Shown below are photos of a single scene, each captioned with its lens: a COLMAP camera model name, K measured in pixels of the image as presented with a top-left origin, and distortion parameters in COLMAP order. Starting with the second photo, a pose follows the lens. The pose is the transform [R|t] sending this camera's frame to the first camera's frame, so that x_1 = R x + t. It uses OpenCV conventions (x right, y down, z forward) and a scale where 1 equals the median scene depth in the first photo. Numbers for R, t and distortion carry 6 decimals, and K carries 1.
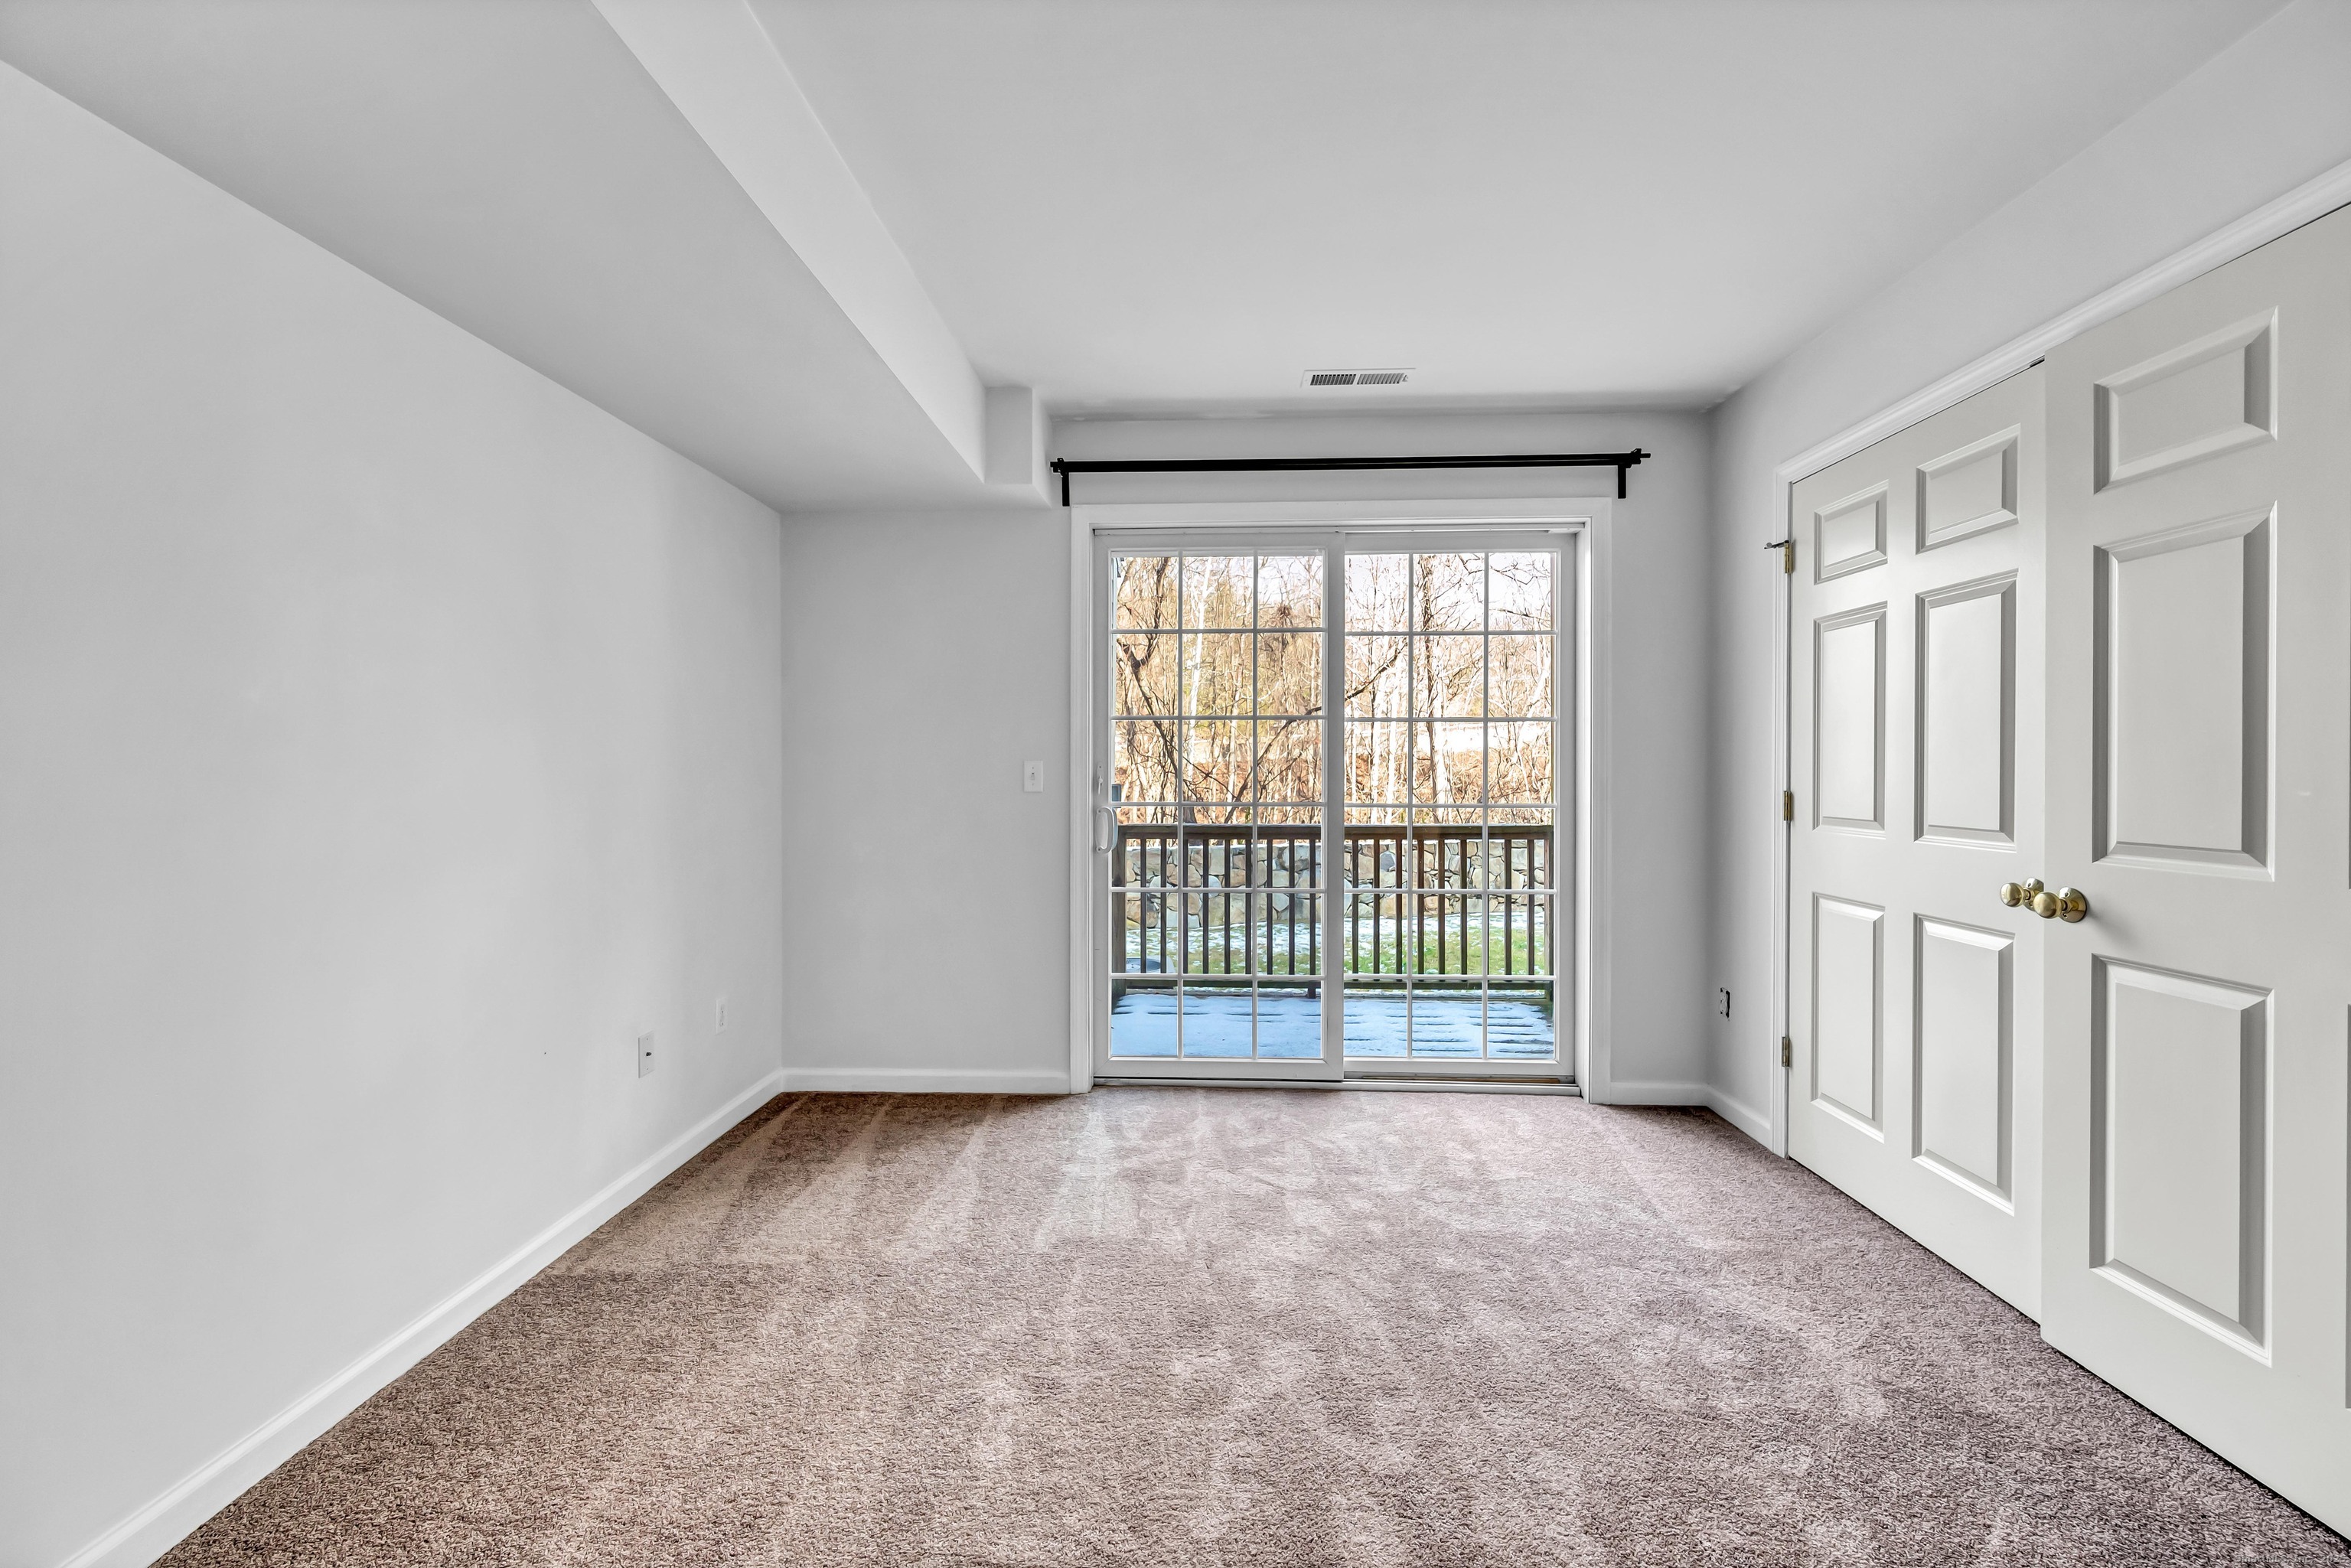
lens RADIAL K [[950.0, 0, 1181.2], [0, 950.0, 769.6], [0, 0, 1]] dist [-0.000719, -0.000298]
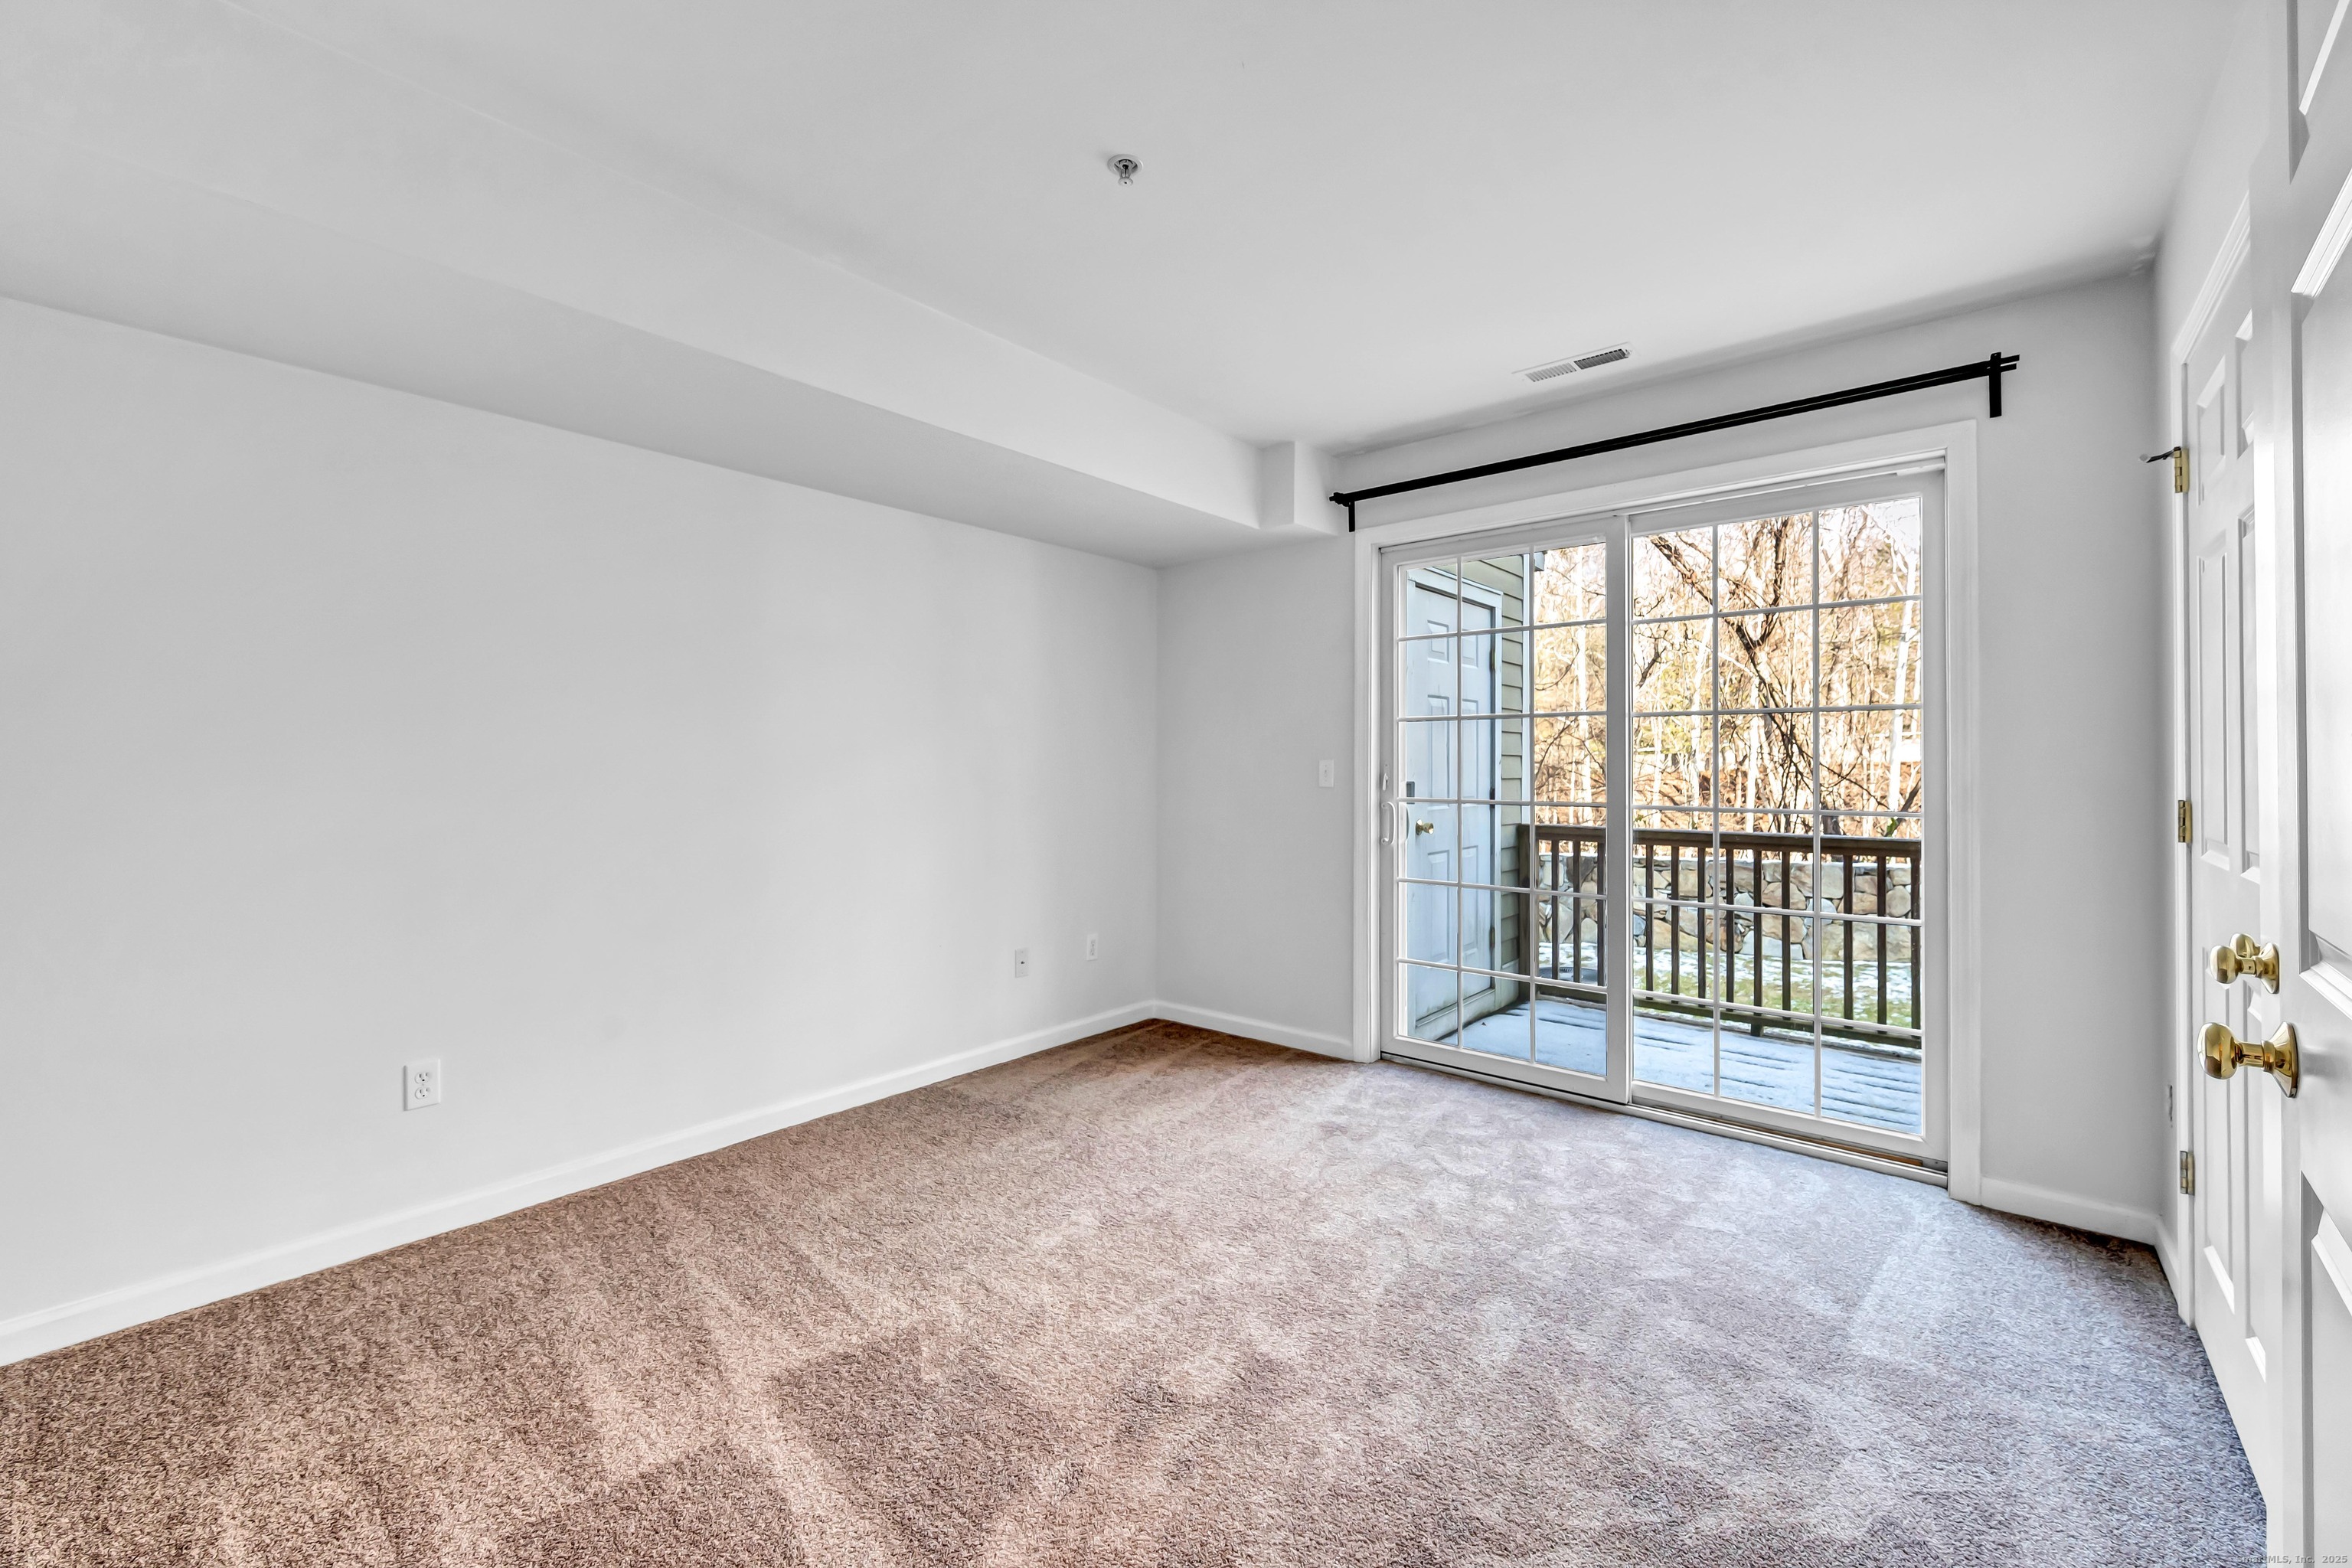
lens RADIAL K [[964.3, 0, 1170.4], [0, 964.3, 752.1], [0, 0, 1]] dist [-0.001255, -0.000706]
pose [[0.788541, -0.006899, -0.614943, 0.414926], [-0.003265, 0.999876, -0.015404, -0.000191], [0.614973, 0.014155, 0.788421, -0.021051]]
